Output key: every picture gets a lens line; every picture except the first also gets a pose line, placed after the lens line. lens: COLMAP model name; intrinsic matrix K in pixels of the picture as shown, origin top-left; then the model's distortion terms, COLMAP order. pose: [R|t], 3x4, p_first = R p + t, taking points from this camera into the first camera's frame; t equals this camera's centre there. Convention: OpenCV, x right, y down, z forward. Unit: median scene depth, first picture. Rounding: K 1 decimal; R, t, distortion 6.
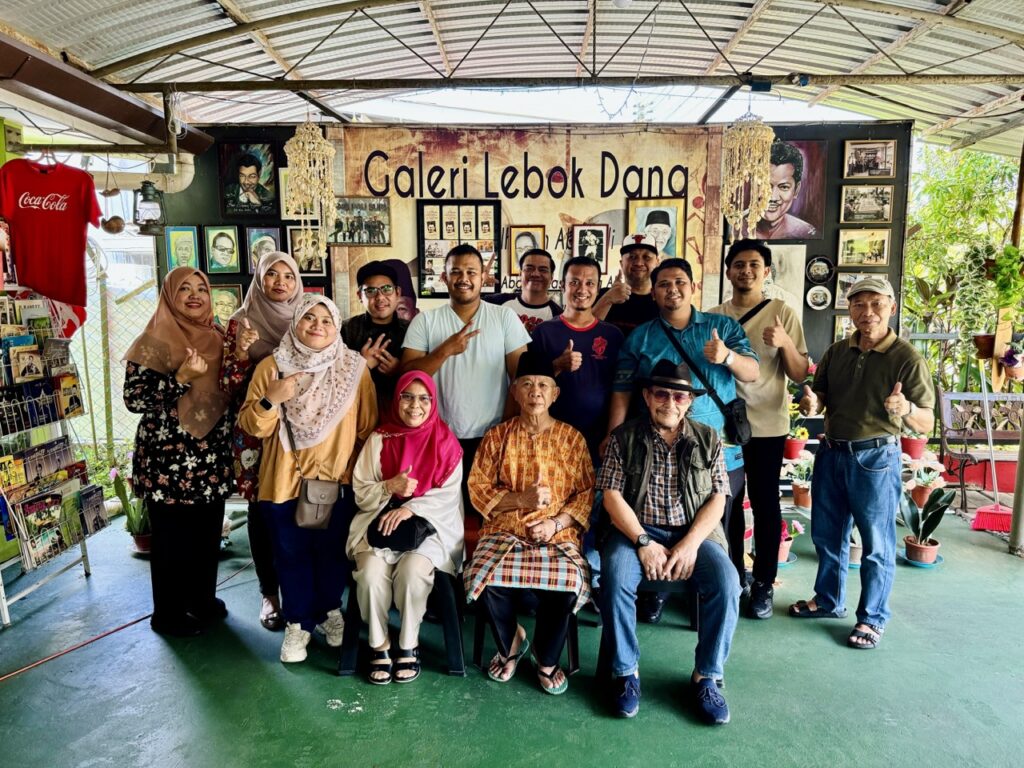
lens RADIAL K [[728.0, 0, 513.5], [0, 728.0, 378.8], [0, 0, 1]] dist [0.034281, -0.035960]
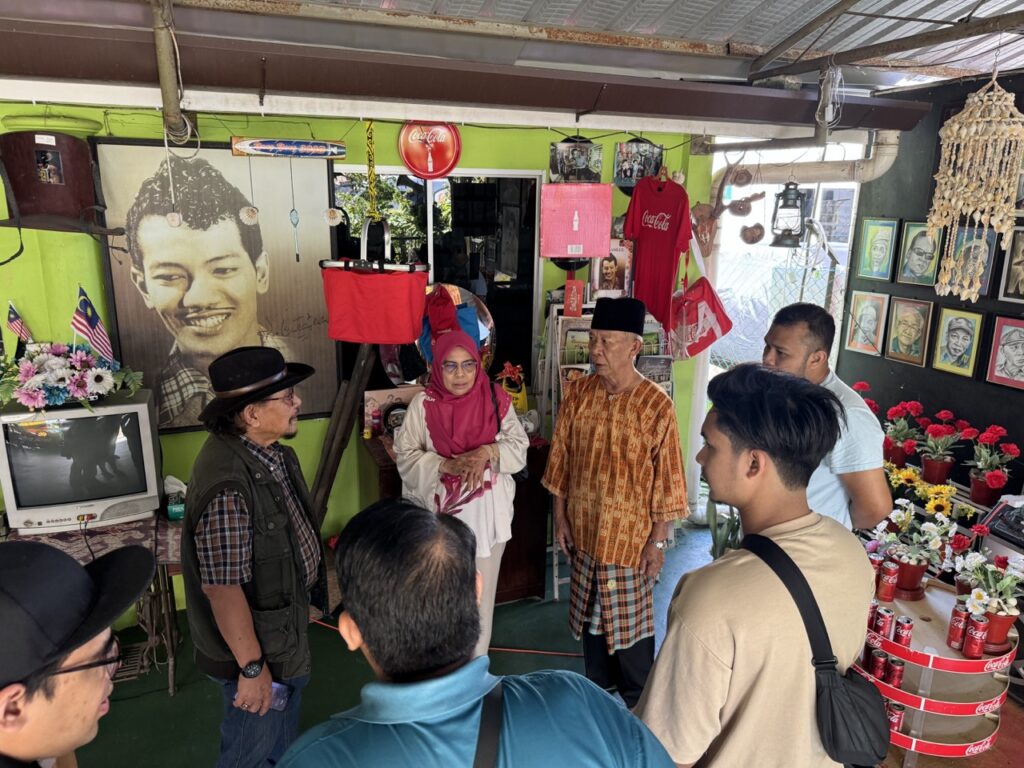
lens RADIAL K [[728.0, 0, 499.3], [0, 728.0, 403.6], [0, 0, 1]] dist [0.034281, -0.035960]
pose [[0.396181, 0.253280, -0.882547, 0.143557], [-0.131189, 0.966953, 0.218612, -0.137773], [0.908752, 0.029170, 0.416316, 0.296885]]
